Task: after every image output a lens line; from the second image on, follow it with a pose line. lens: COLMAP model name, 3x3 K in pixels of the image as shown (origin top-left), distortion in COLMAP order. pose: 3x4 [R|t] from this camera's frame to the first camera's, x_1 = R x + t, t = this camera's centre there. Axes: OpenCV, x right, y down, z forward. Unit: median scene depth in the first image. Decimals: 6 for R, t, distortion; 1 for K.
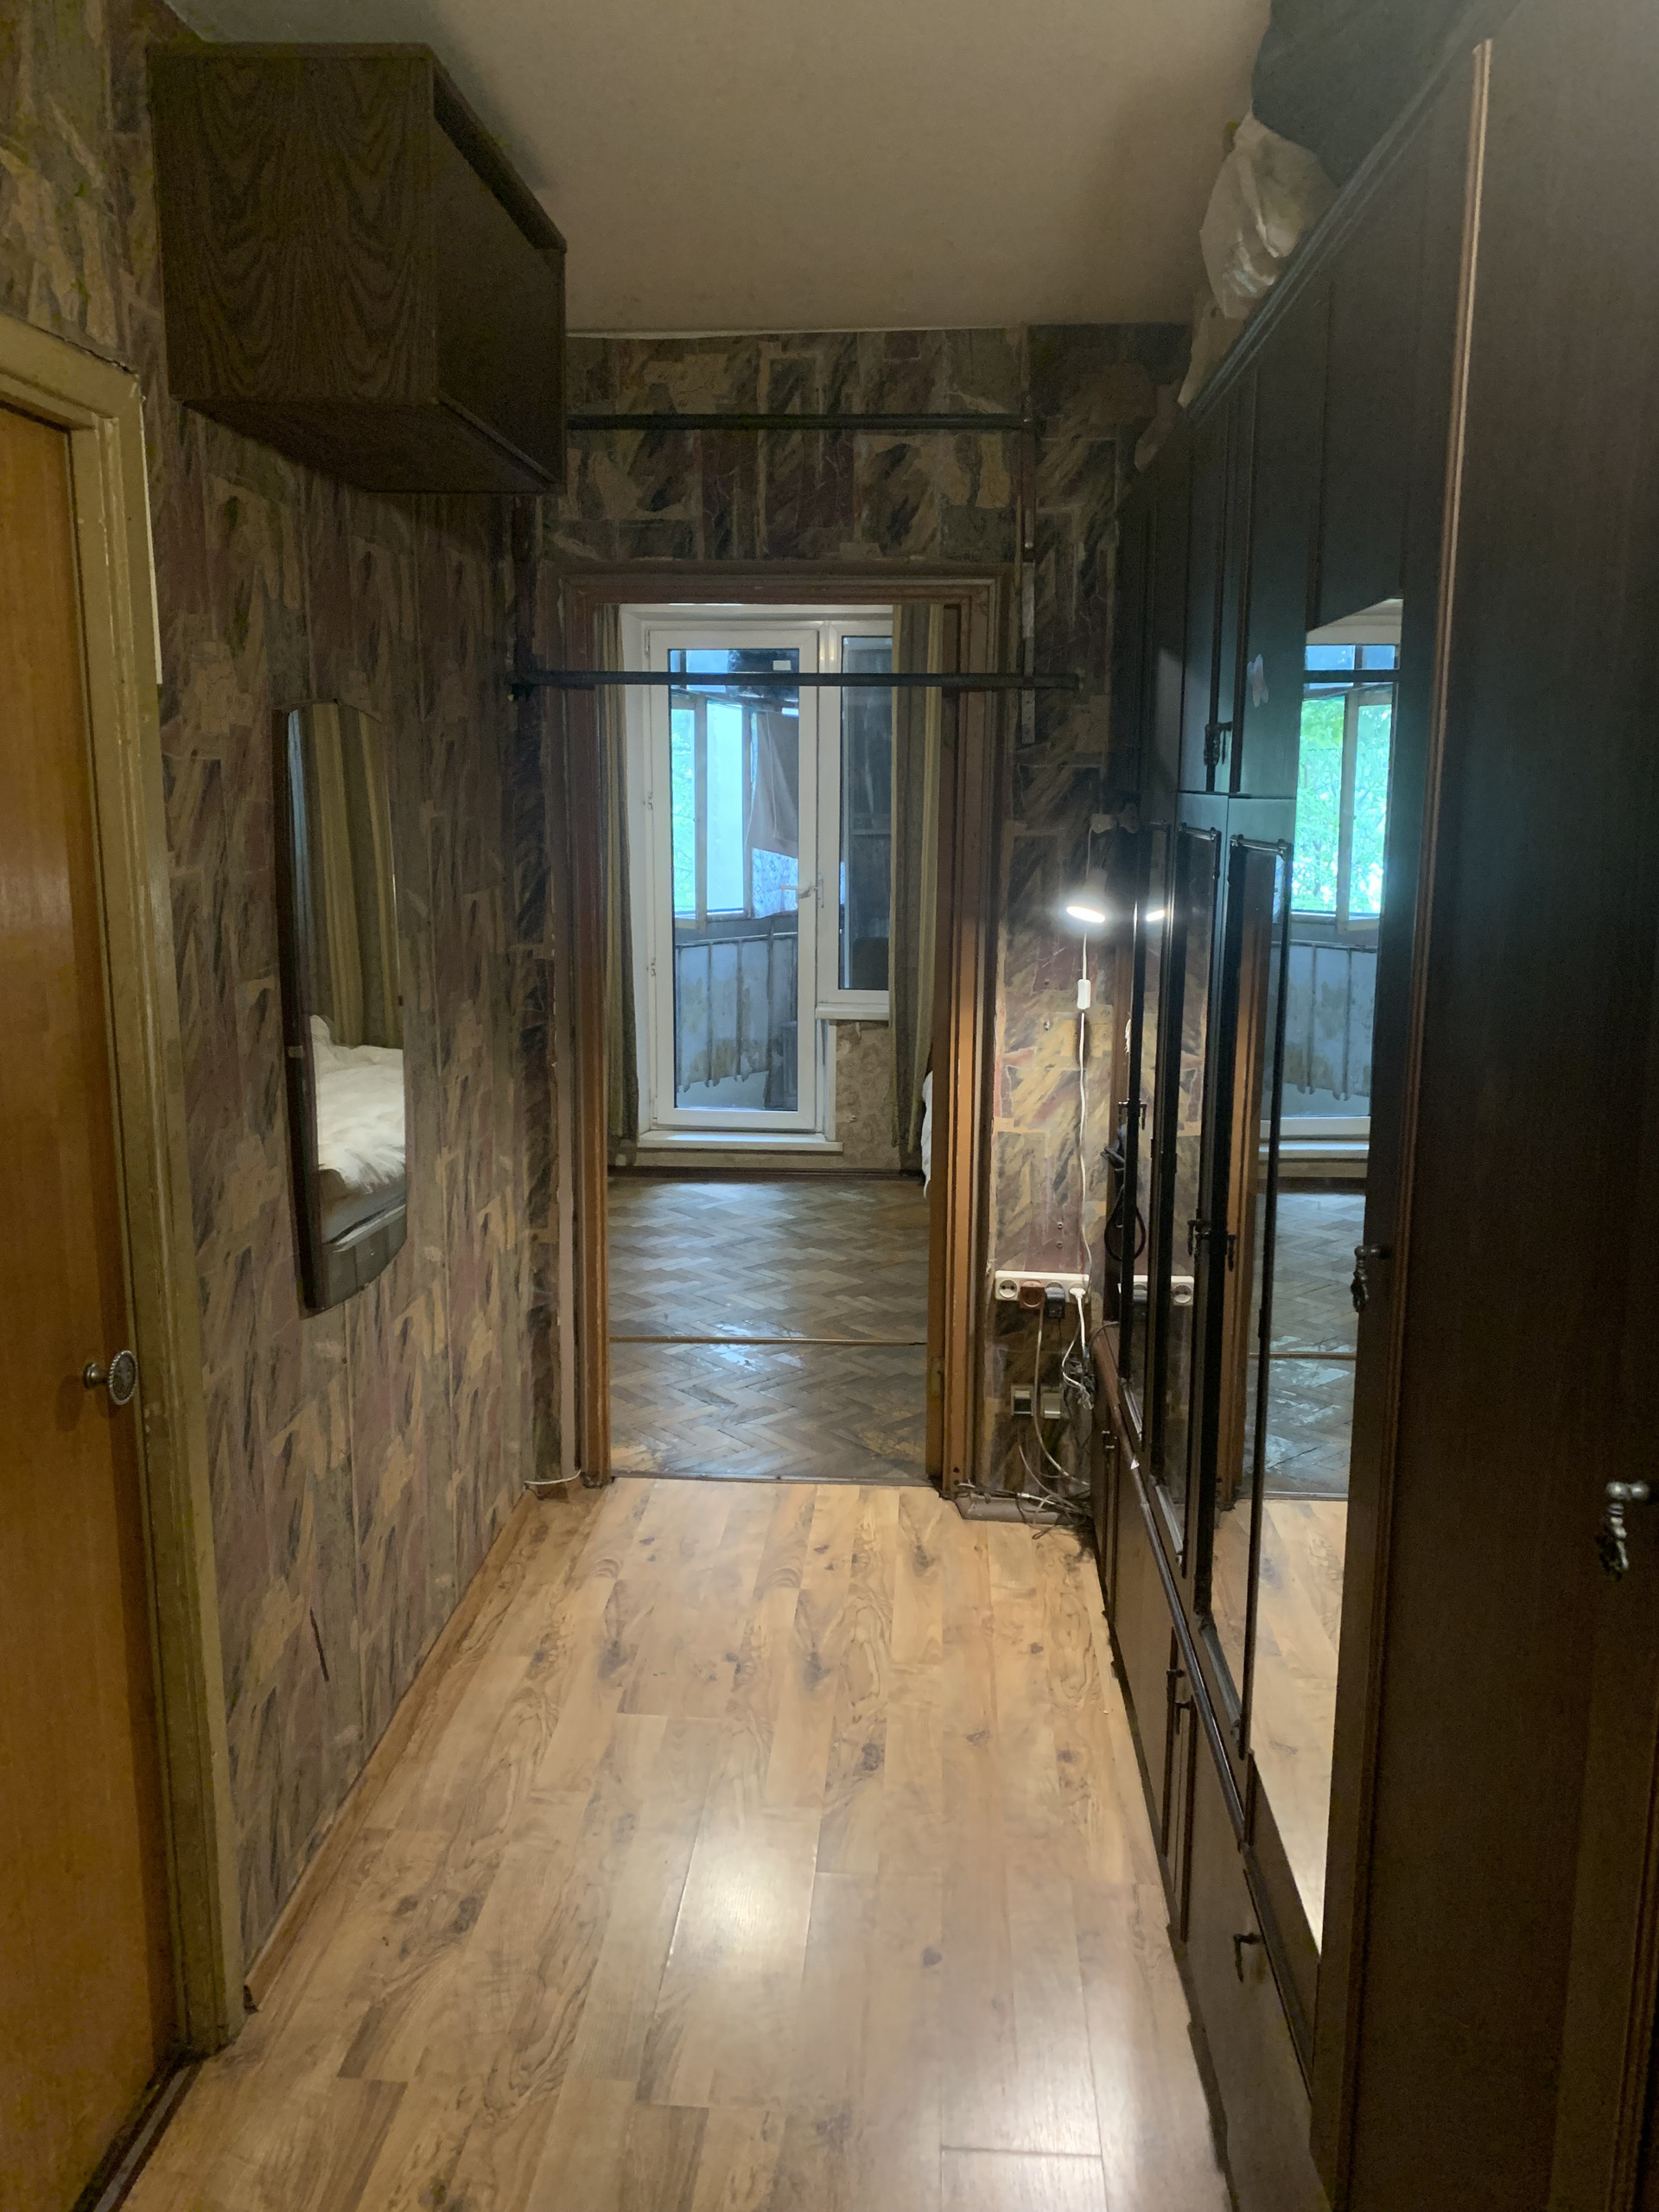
lens RADIAL K [[1717.8, 0, 829.5], [0, 1717.8, 1106.0], [0, 0, 1]] dist [0.013440, -0.000475]
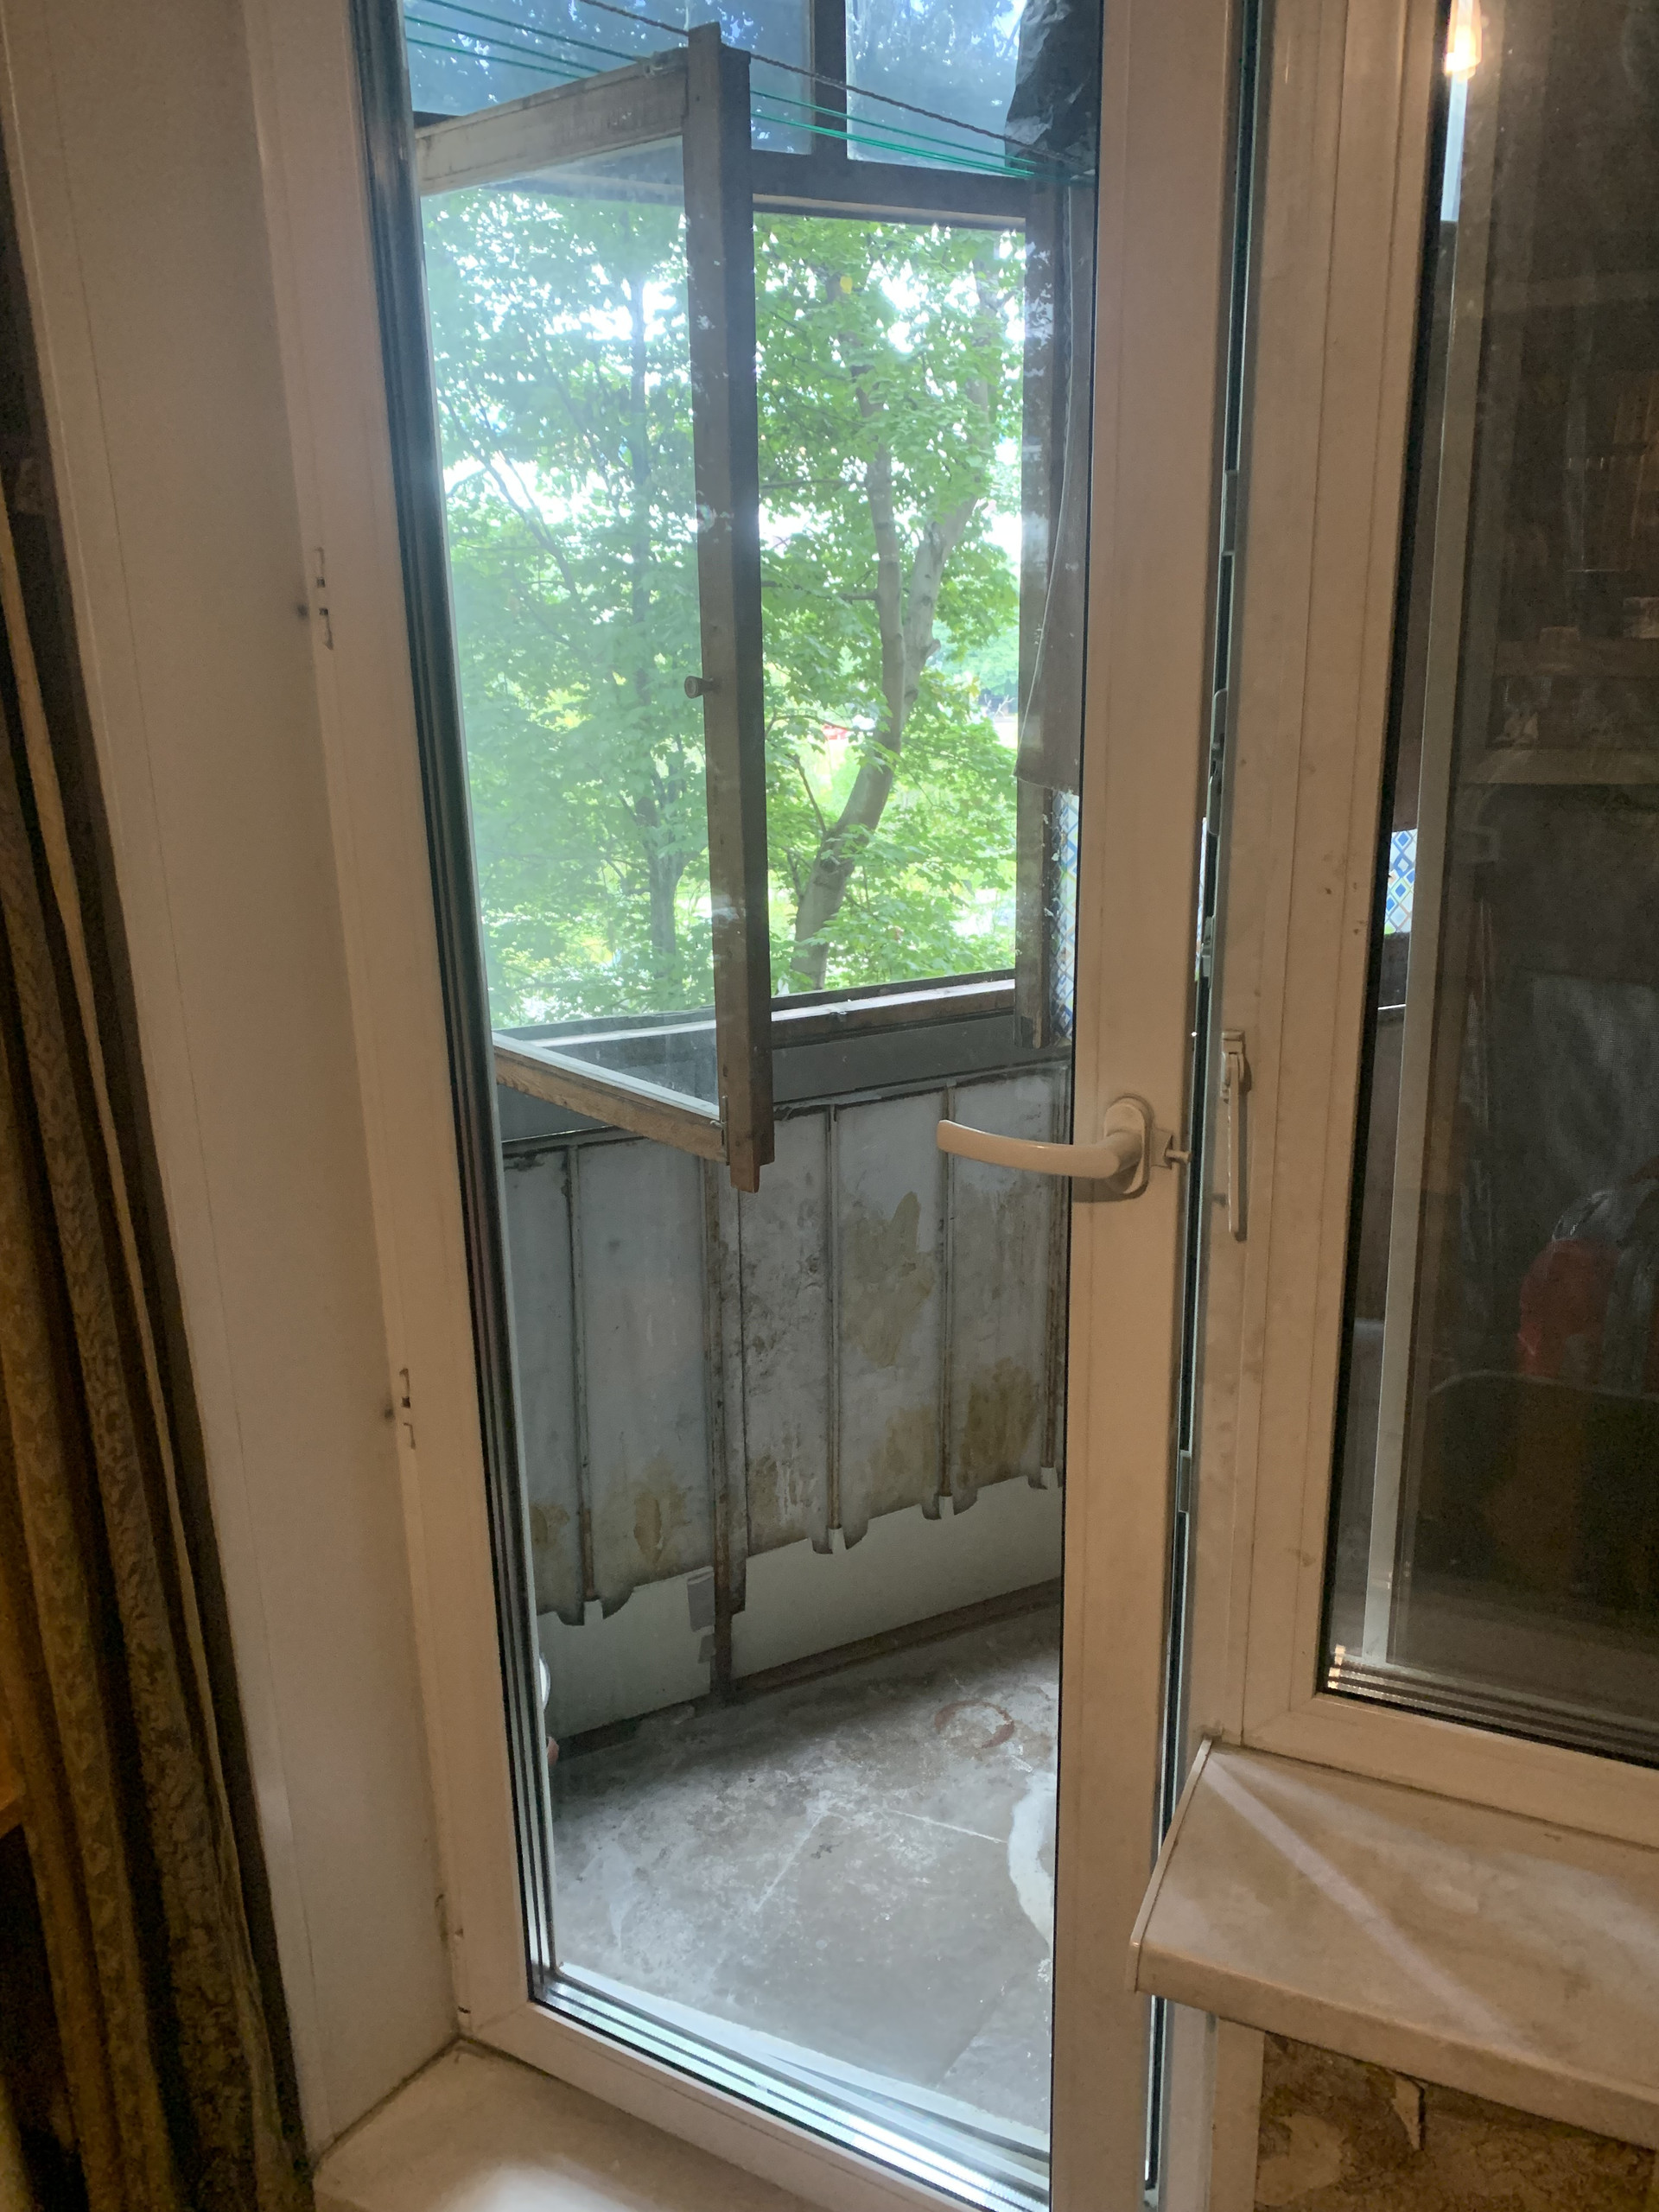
lens RADIAL K [[1717.8, 0, 829.5], [0, 1717.8, 1106.0], [0, 0, 1]] dist [0.013440, -0.000475]
pose [[0.940947, 0.070295, -0.331176, 0.012734], [-0.034415, 0.993000, 0.112990, -0.145420], [0.336800, -0.094920, 0.936780, 0.835253]]
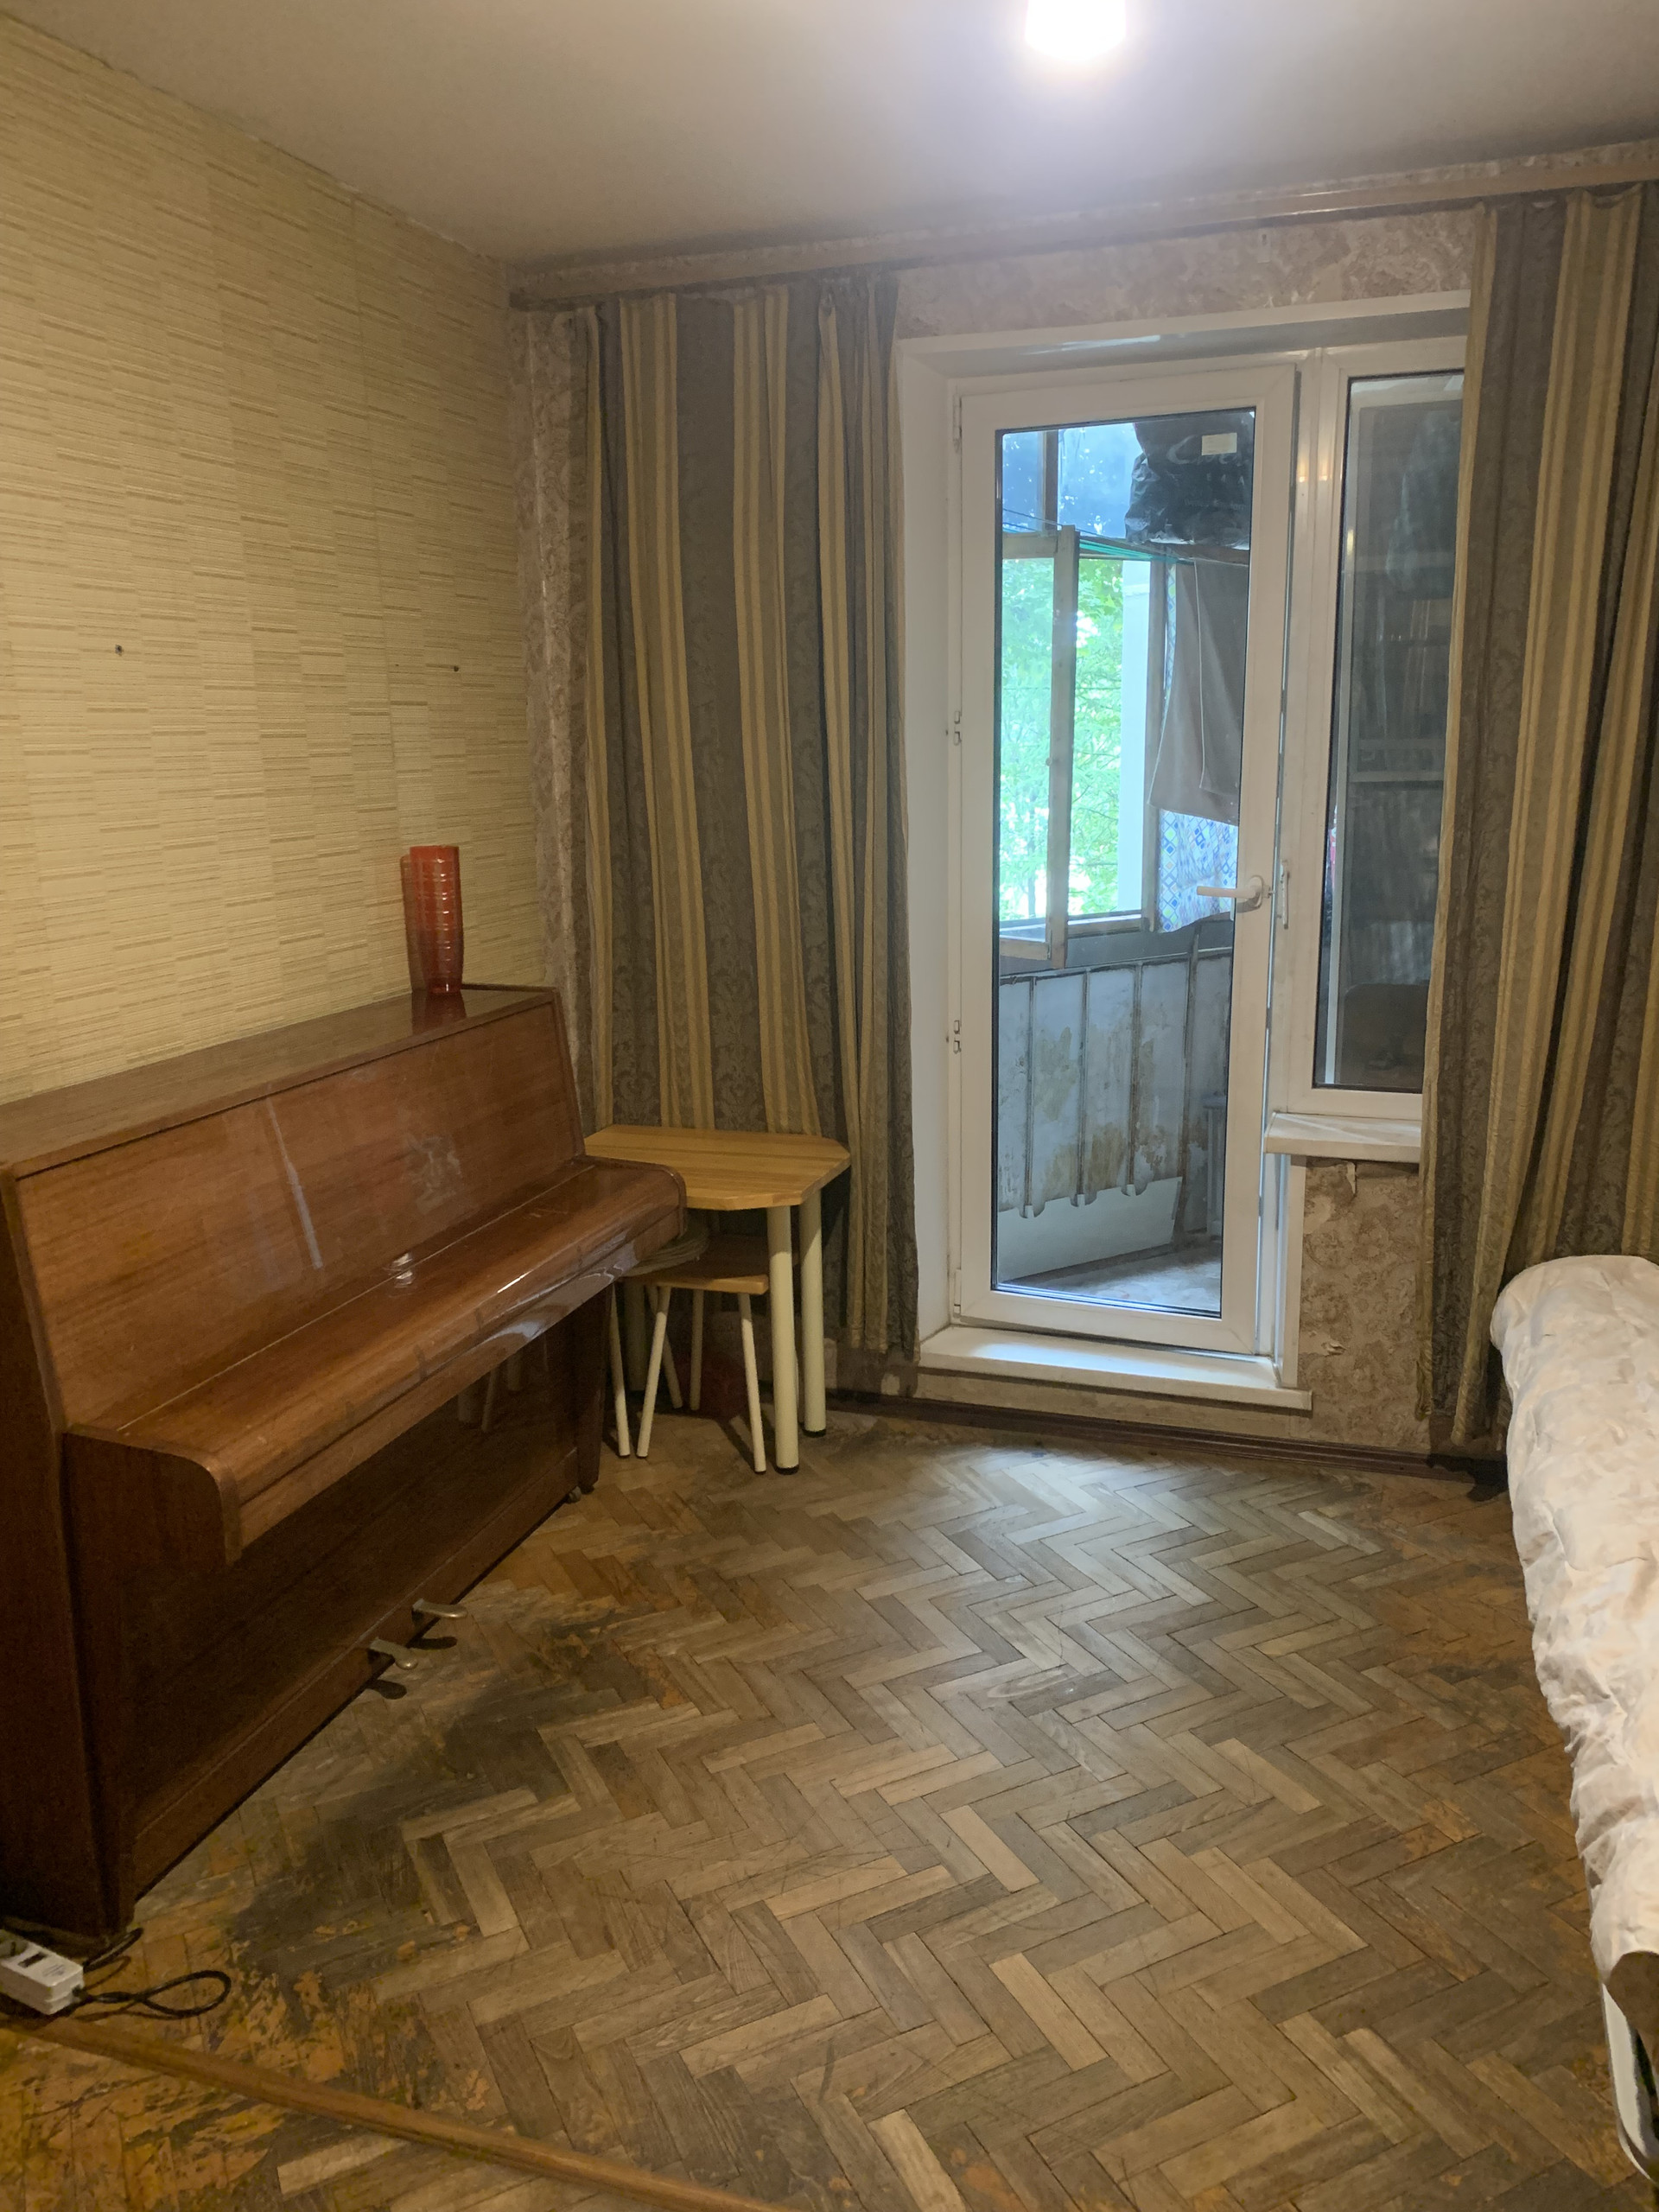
lens RADIAL K [[1692.4, 0, 829.5], [0, 1692.4, 1106.0], [0, 0, 1]] dist [0.088494, -0.215459]
pose [[0.966333, 0.033257, -0.255136, -0.004304], [-0.025295, 0.999087, 0.034426, -0.077037], [0.256048, -0.026814, 0.966292, 0.477533]]
